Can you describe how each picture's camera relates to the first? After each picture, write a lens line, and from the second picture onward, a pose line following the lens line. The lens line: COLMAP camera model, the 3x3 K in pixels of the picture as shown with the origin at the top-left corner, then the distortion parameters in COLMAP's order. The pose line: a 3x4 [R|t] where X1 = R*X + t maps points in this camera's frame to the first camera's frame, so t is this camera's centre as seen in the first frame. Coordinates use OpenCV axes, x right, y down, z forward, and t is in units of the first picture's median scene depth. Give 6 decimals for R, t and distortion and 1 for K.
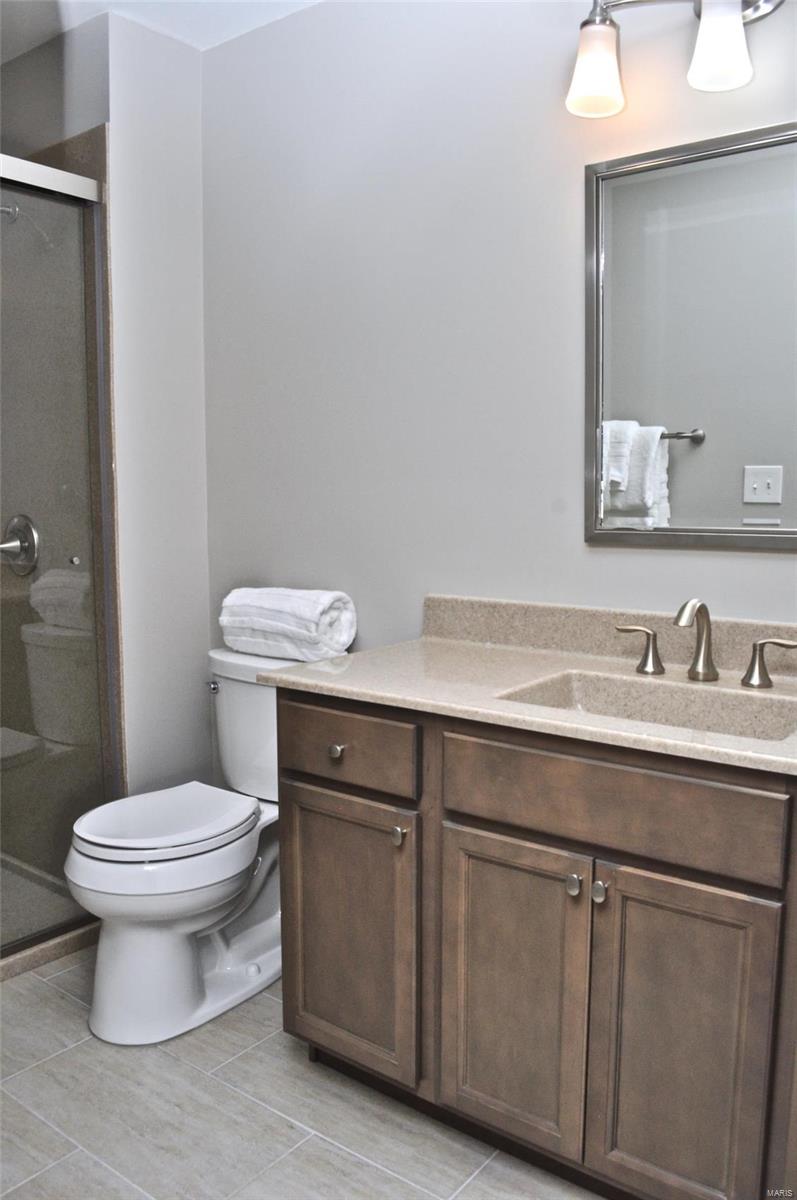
lens RADIAL K [[942.2, 0, 398.5], [0, 942.2, 600.0], [0, 0, 1]] dist [-0.078601, -0.002162]
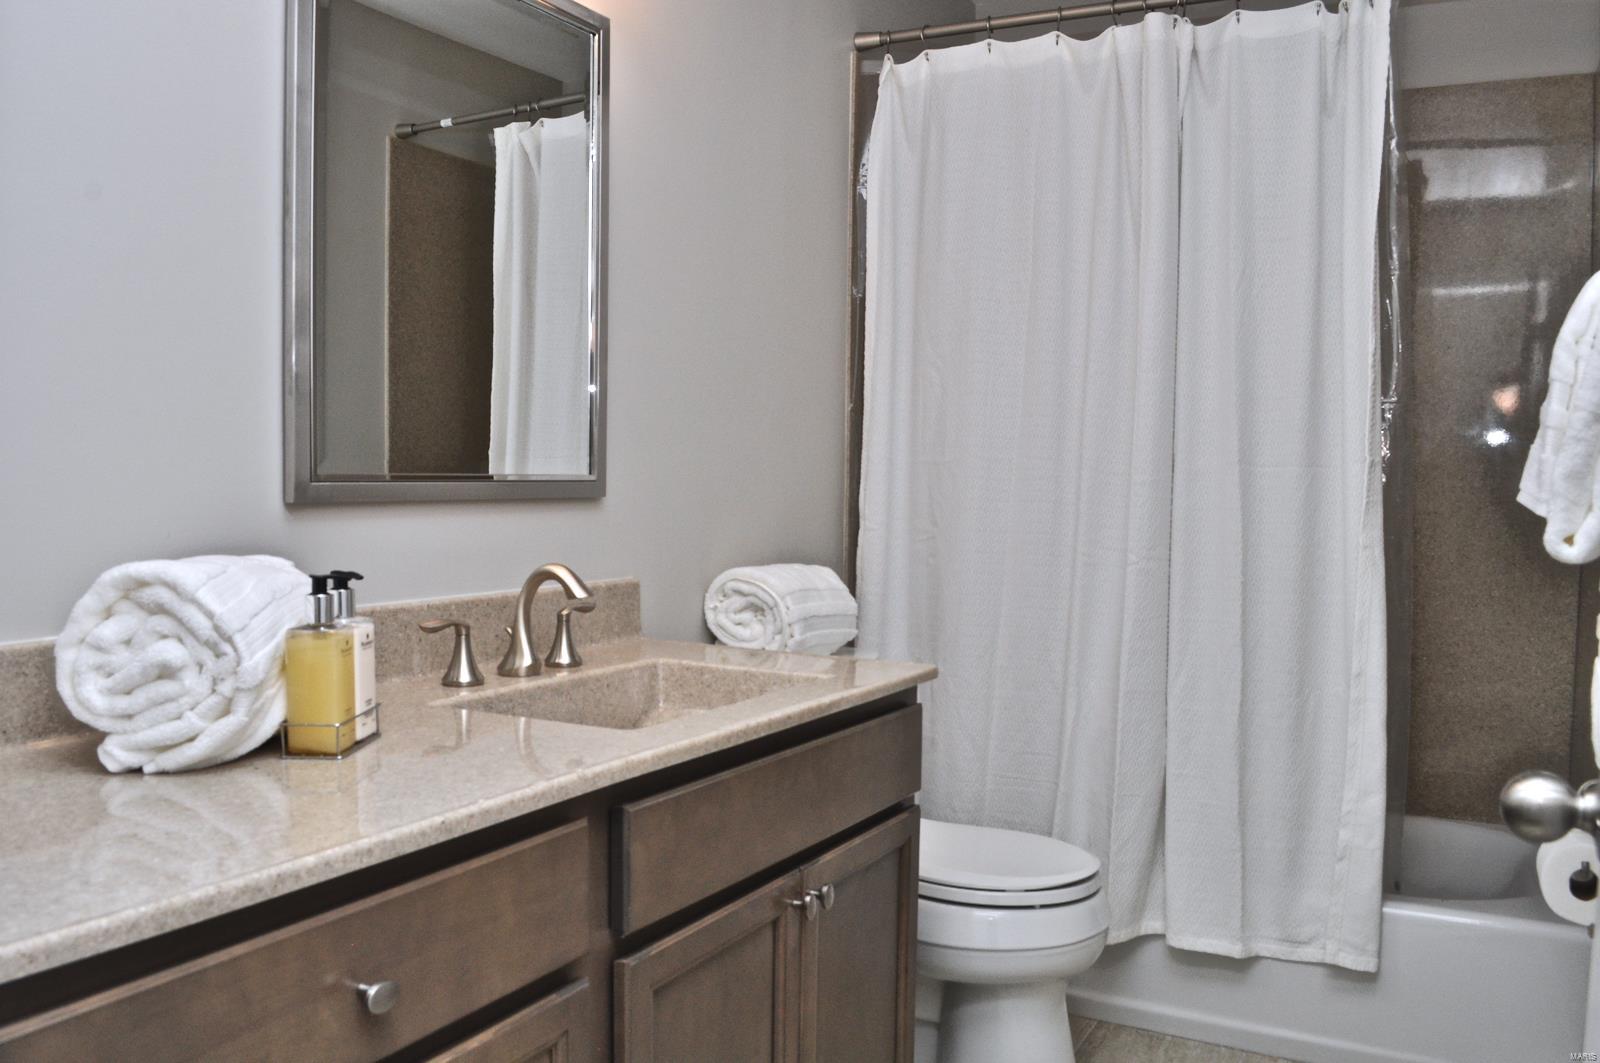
lens RADIAL K [[1256.3, 0, 796.3], [0, 1256.3, 543.2], [0, 0, 1]] dist [-0.078601, -0.002162]
pose [[-0.147396, -0.043221, 0.988133, -0.544213], [0.105462, 0.992663, 0.059151, -0.041894], [-0.983439, 0.112929, -0.141756, 0.746455]]
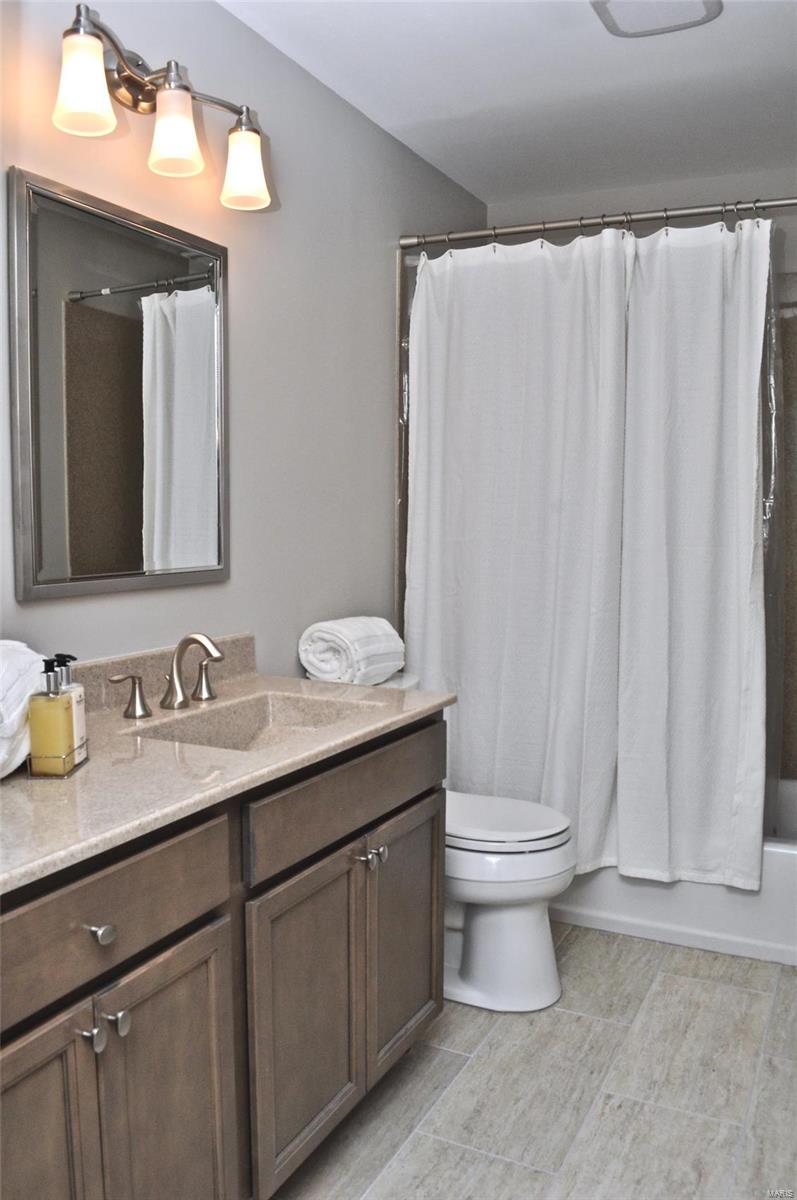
lens RADIAL K [[942.2, 0, 398.5], [0, 942.2, 600.0], [0, 0, 1]] dist [-0.078601, -0.002162]
pose [[-0.182465, -0.076840, 0.980205, -0.634459], [0.114129, 0.988547, 0.098738, -0.094160], [-0.976566, 0.129886, -0.171606, 0.748908]]
